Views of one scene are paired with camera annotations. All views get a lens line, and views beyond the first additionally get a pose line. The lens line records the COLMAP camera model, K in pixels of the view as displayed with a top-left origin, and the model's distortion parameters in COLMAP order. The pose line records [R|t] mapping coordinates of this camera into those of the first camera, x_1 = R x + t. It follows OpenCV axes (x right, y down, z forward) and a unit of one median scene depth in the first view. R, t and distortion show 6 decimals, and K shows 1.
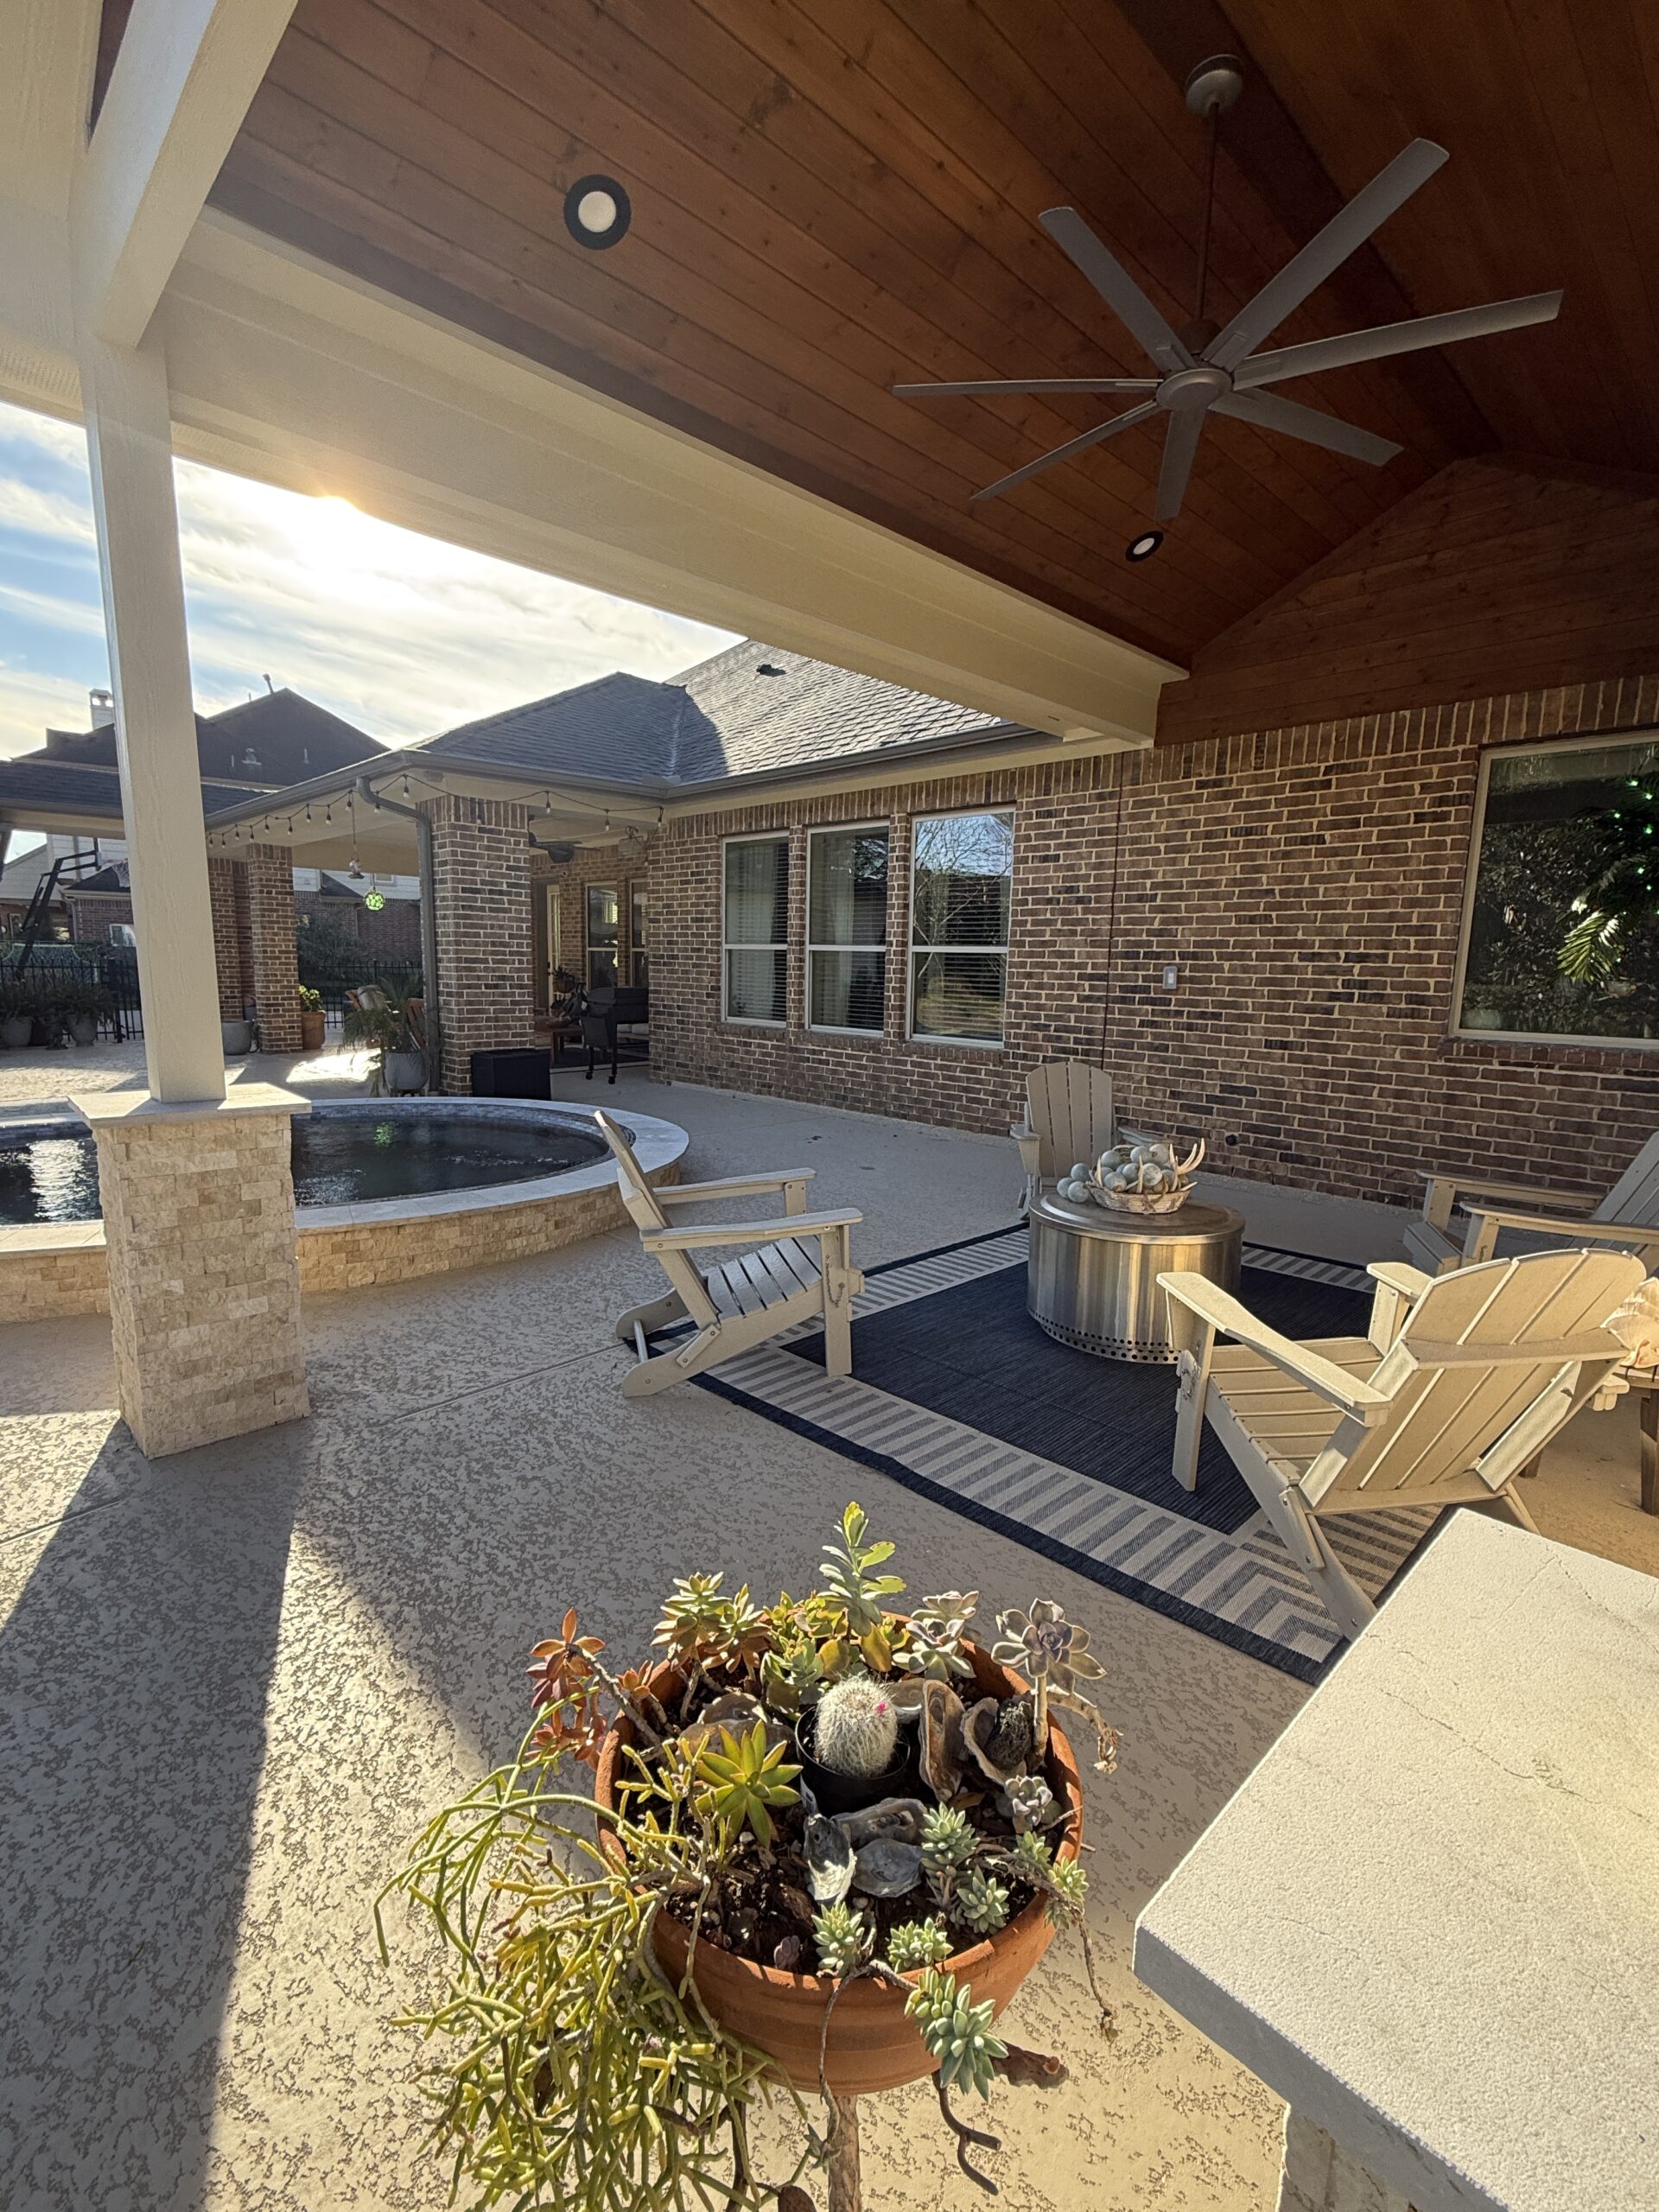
lens RADIAL K [[975.5, 0, 826.1], [0, 975.5, 1110.2], [0, 0, 1]] dist [-0.001600, 0.000187]
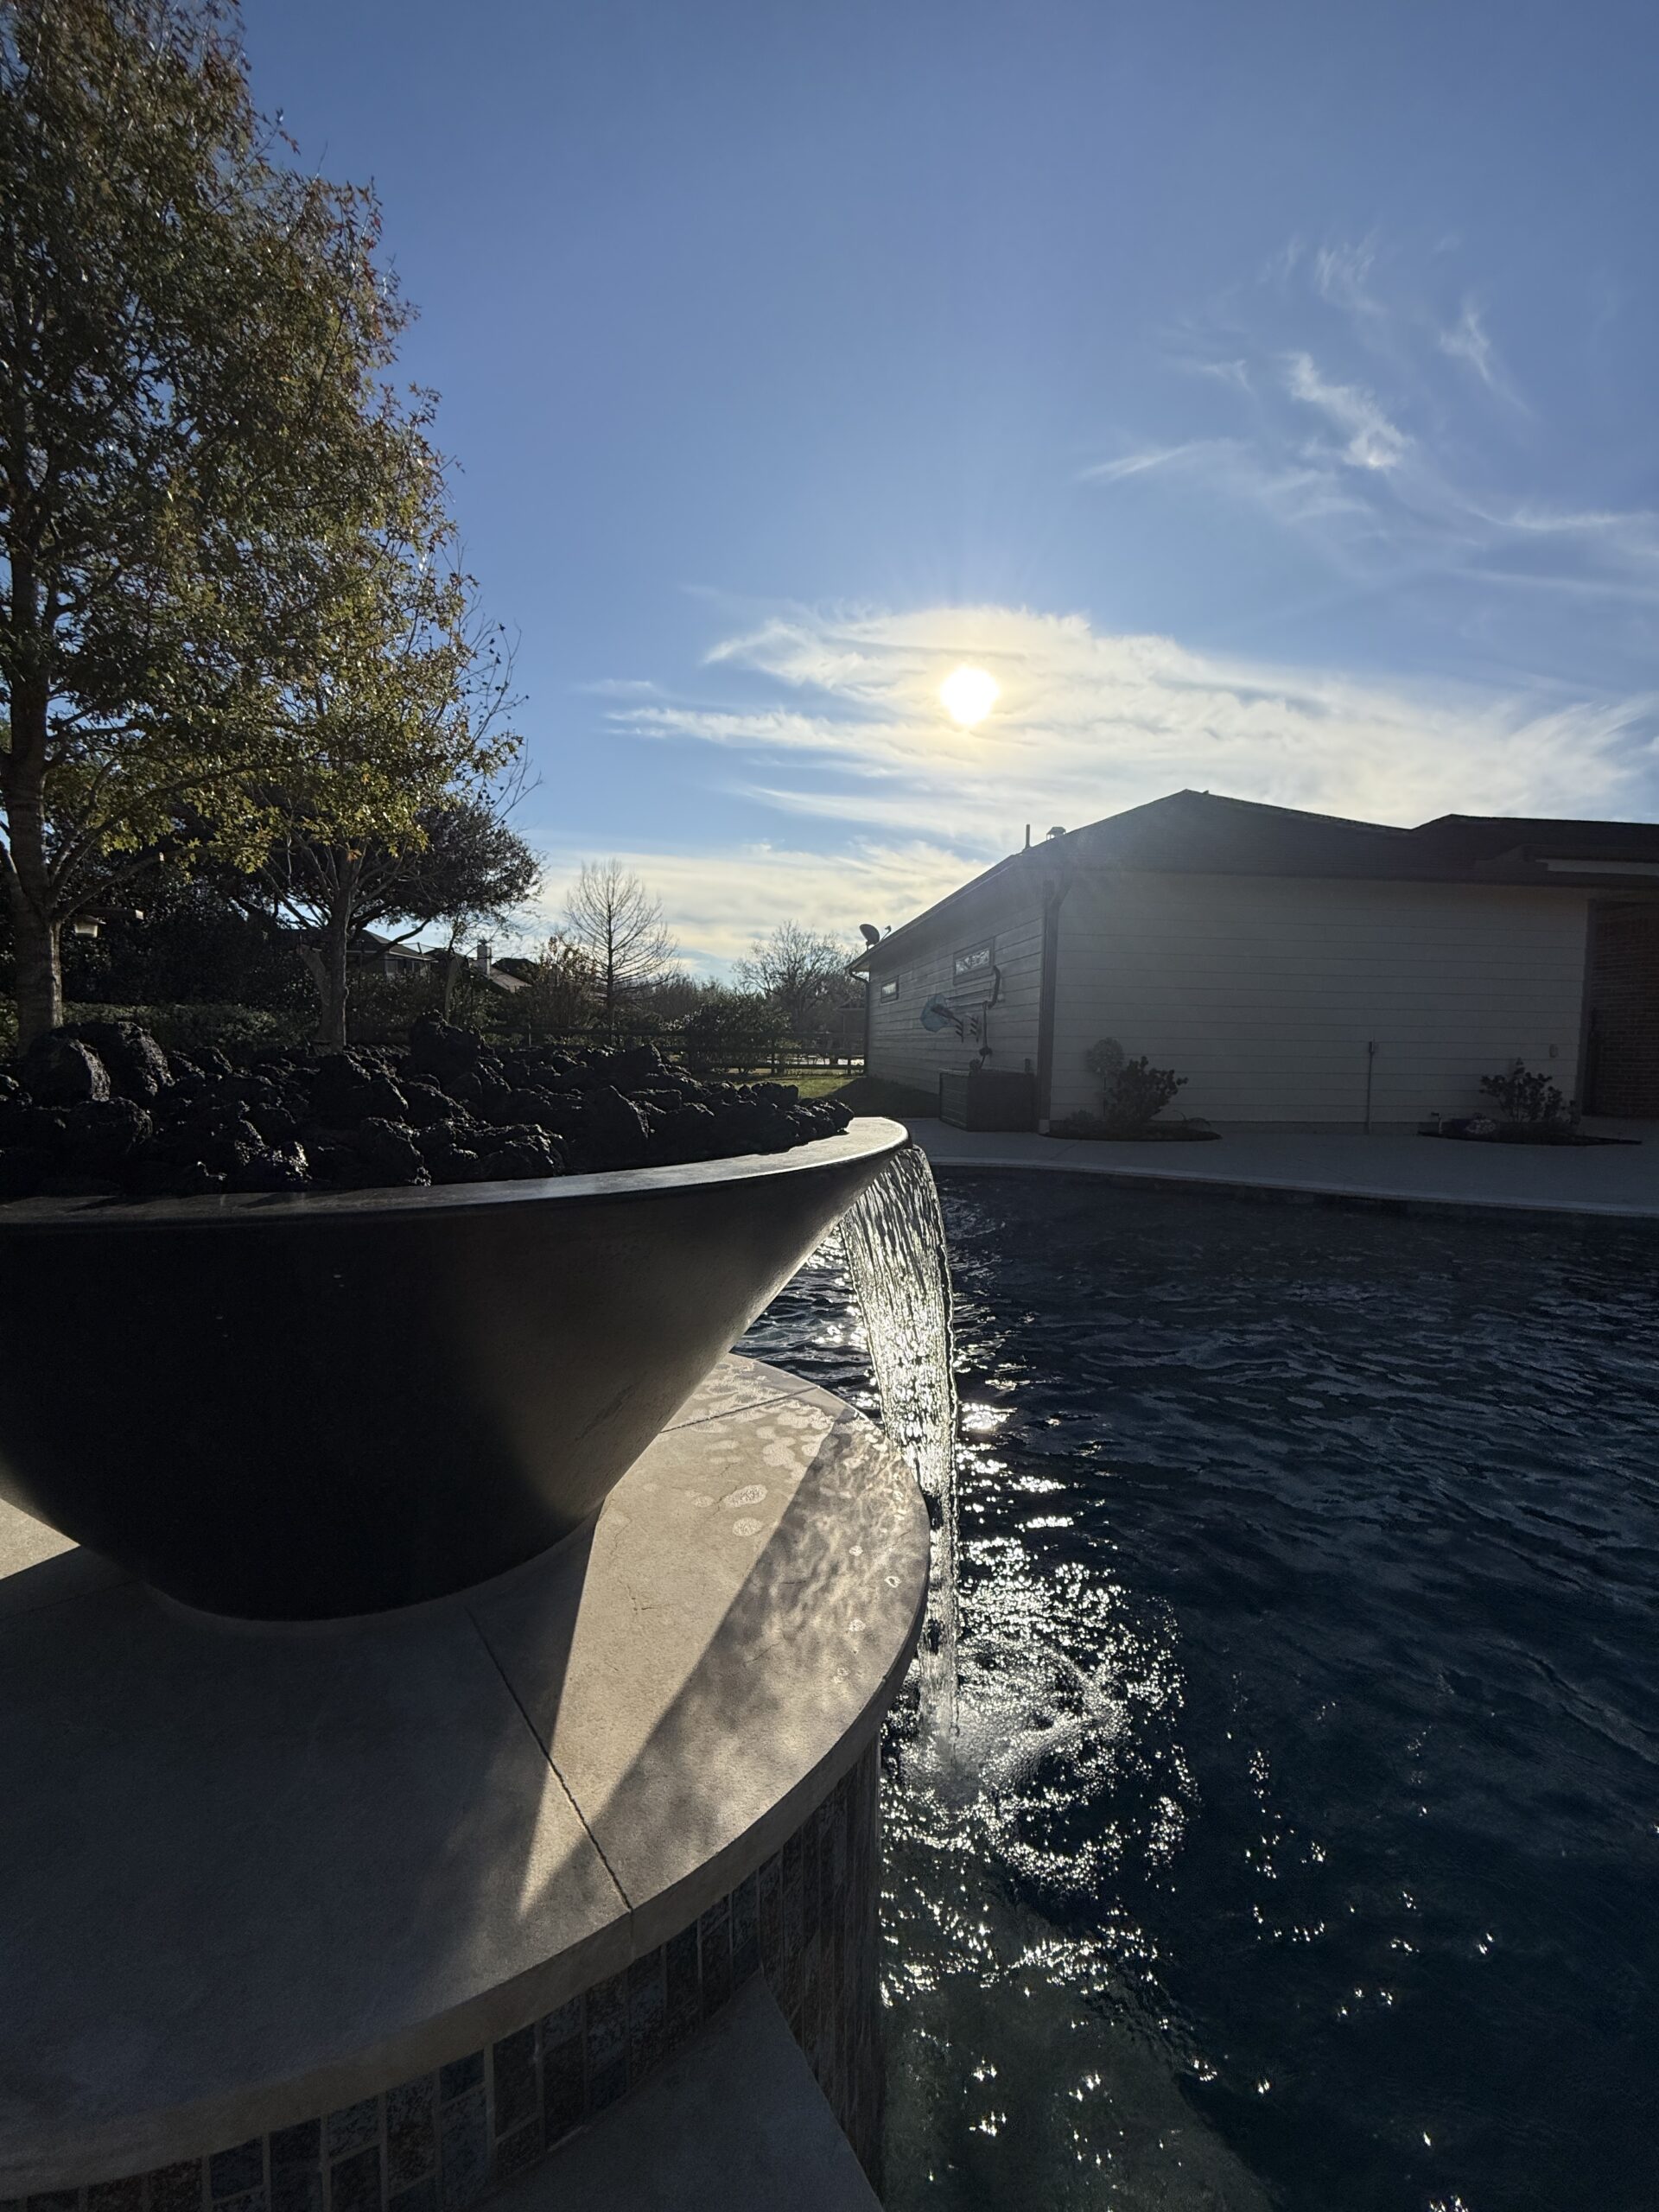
lens RADIAL K [[890.5, 0, 826.2], [0, 890.5, 1103.7], [0, 0, 1]] dist [0.014397, -0.002514]
pose [[0.836687, 0.024414, -0.547137, -2.556218], [-0.073608, 0.994955, -0.068165, 0.076944], [0.542712, 0.097306, 0.834263, -0.257201]]
